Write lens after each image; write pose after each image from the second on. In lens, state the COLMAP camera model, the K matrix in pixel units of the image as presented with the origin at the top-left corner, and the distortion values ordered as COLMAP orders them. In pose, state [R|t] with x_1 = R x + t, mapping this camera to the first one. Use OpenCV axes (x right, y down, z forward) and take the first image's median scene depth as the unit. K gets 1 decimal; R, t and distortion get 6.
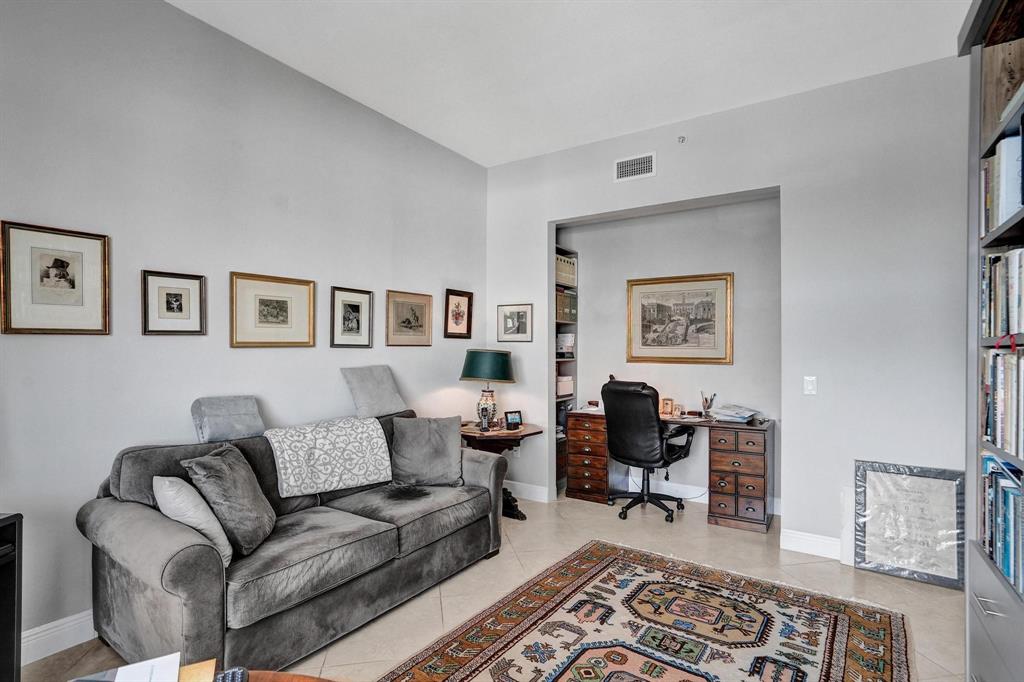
lens RADIAL K [[491.4, 0, 509.7], [0, 491.4, 349.0], [0, 0, 1]] dist [-0.025580, 0.007116]
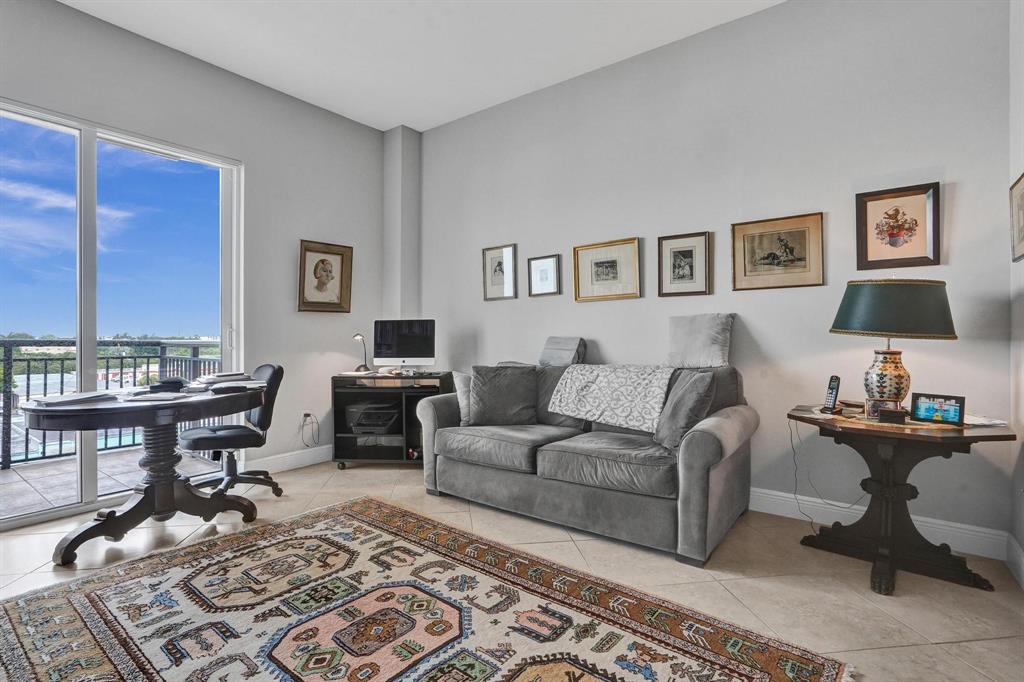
lens RADIAL K [[491.4, 0, 509.4], [0, 491.4, 324.7], [0, 0, 1]] dist [-0.025580, 0.007116]
pose [[-0.054098, -0.028101, -0.998140, 0.757723], [0.006966, 0.999569, -0.028519, 0.092292], [0.998511, -0.008496, -0.053879, 0.826862]]
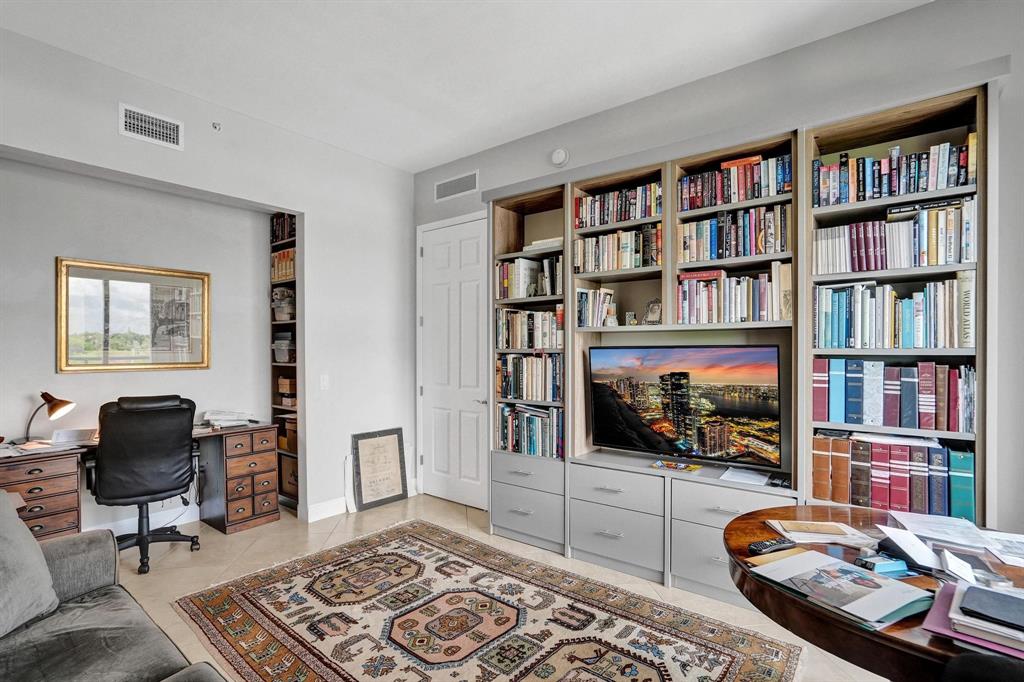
lens RADIAL K [[491.4, 0, 510.6], [0, 491.4, 345.2], [0, 0, 1]] dist [-0.025580, 0.007116]
pose [[0.071953, 0.003476, 0.997402, -0.652012], [-0.002719, 0.999991, -0.003289, -0.019539], [-0.997404, -0.002475, 0.071962, 0.476027]]
